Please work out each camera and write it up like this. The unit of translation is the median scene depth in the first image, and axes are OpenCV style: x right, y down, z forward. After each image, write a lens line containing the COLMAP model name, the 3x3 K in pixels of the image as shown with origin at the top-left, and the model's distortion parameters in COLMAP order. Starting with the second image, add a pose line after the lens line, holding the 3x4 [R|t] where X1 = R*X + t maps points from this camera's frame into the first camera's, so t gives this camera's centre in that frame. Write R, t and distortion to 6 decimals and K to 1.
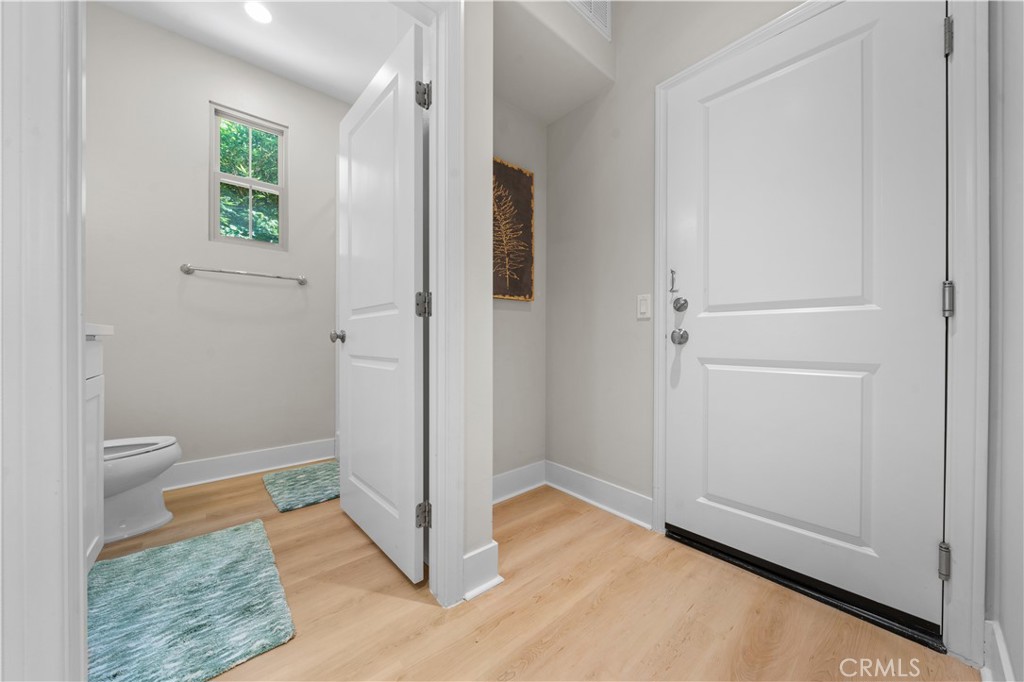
lens RADIAL K [[352.1, 0, 516.7], [0, 352.1, 337.6], [0, 0, 1]] dist [-0.006094, 0.000465]
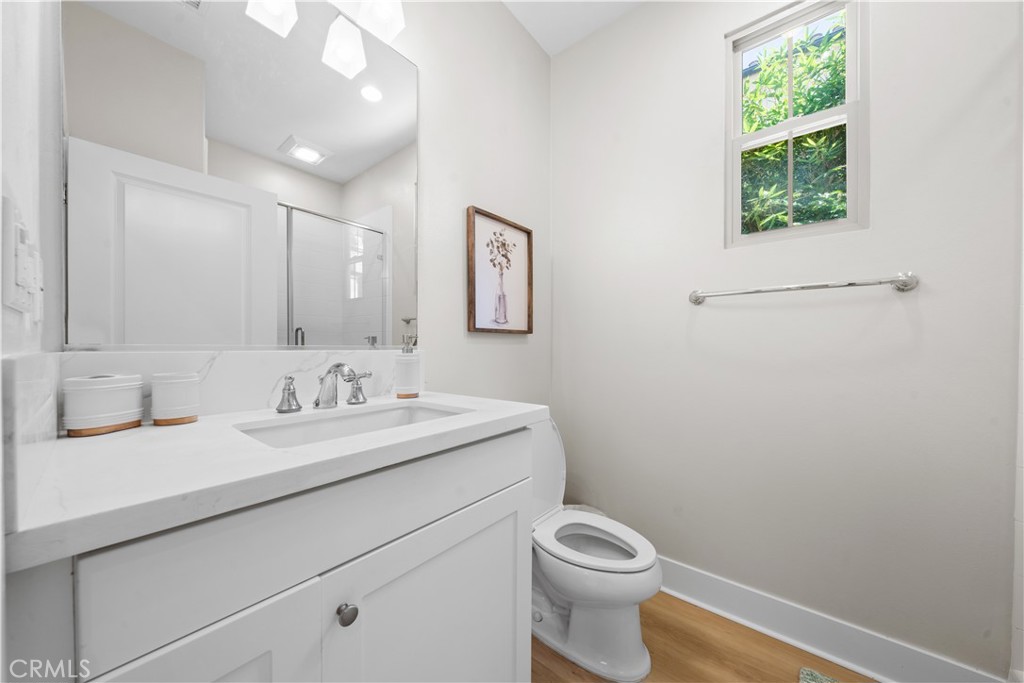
lens RADIAL K [[352.1, 0, 514.7], [0, 352.1, 352.9], [0, 0, 1]] dist [-0.006094, 0.000465]
pose [[0.186782, 0.003154, -0.982396, -0.277631], [-0.004471, 0.999987, 0.002361, -0.074334], [0.982391, 0.003952, 0.186794, 0.446161]]
